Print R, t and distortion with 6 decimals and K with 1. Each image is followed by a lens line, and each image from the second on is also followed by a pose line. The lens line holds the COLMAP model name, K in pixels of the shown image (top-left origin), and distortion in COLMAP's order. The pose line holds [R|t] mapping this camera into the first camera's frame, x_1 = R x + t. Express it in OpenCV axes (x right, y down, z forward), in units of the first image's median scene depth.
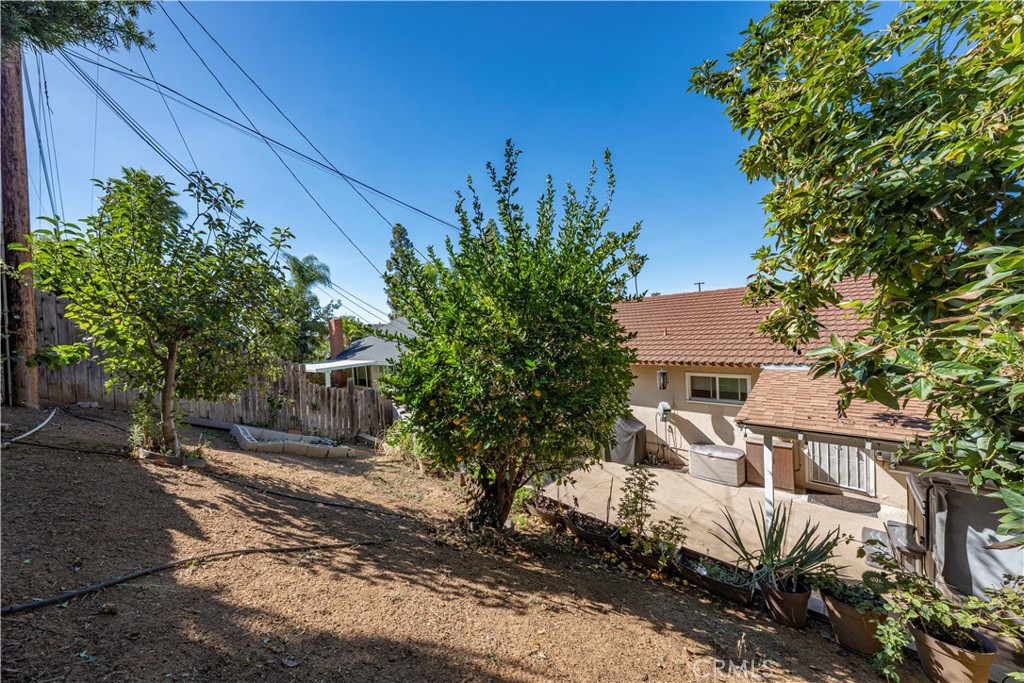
lens RADIAL K [[351.2, 0, 511.8], [0, 351.2, 345.7], [0, 0, 1]] dist [0.000664, 0.000077]
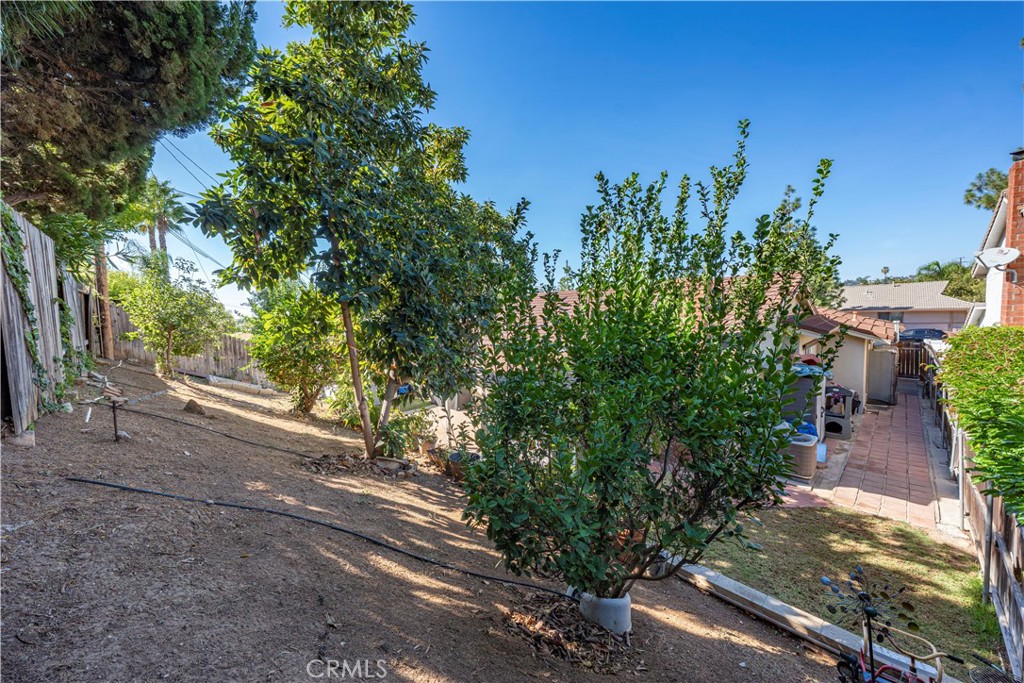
lens RADIAL K [[380.6, 0, 512.4], [0, 380.6, 338.7], [0, 0, 1]] dist [-0.001981, -0.000086]
pose [[0.998153, 0.010721, -0.059798, 1.439331], [-0.008315, 0.999152, 0.040337, -0.076421], [0.060179, -0.039765, 0.997395, -1.370825]]
